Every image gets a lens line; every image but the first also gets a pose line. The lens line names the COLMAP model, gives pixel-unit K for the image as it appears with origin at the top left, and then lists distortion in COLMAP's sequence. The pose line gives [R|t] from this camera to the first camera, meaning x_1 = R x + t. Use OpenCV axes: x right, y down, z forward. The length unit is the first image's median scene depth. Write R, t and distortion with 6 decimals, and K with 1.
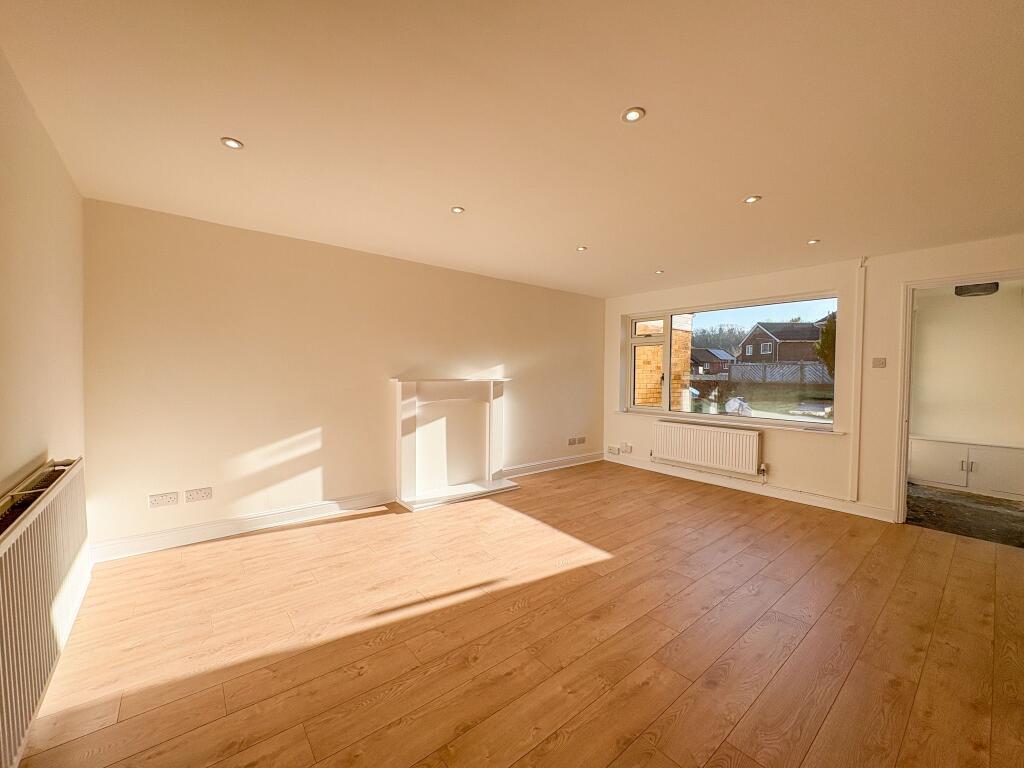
lens RADIAL K [[406.5, 0, 513.7], [0, 406.5, 387.6], [0, 0, 1]] dist [-0.002406, -0.000614]
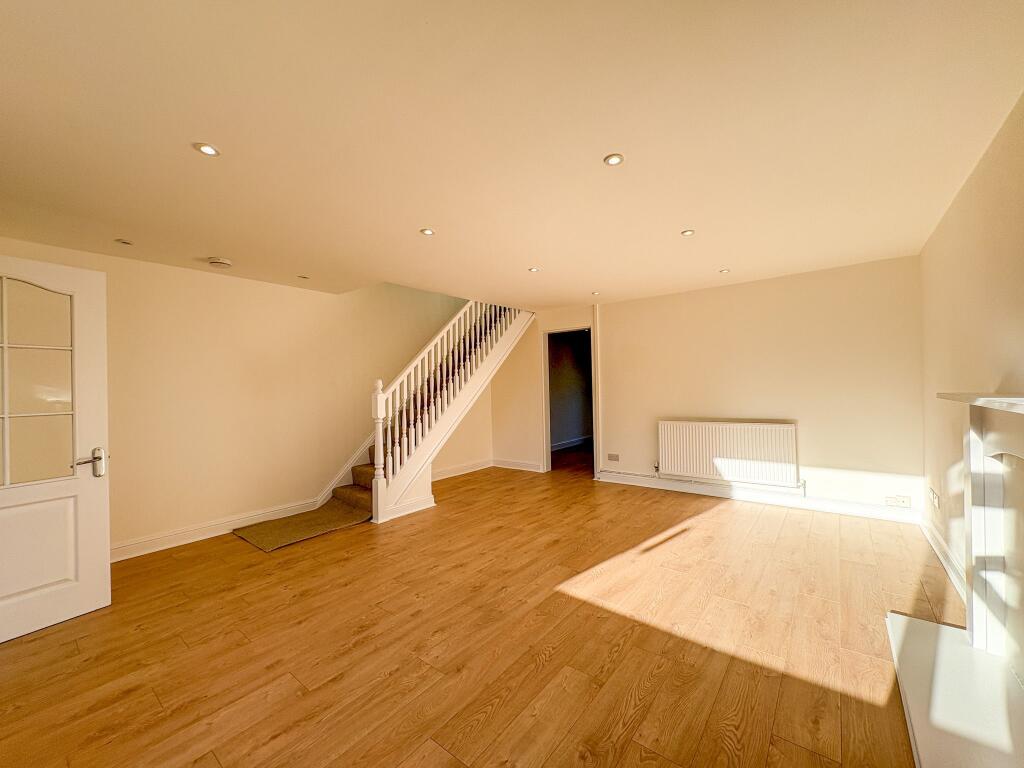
lens RADIAL K [[406.5, 0, 513.7], [0, 406.5, 387.6], [0, 0, 1]] dist [-0.002406, -0.000614]
pose [[-0.978307, 0.010584, -0.206889, 0.504257], [0.002222, 0.999173, 0.040611, -0.068500], [0.207147, 0.039270, -0.977521, 1.835192]]
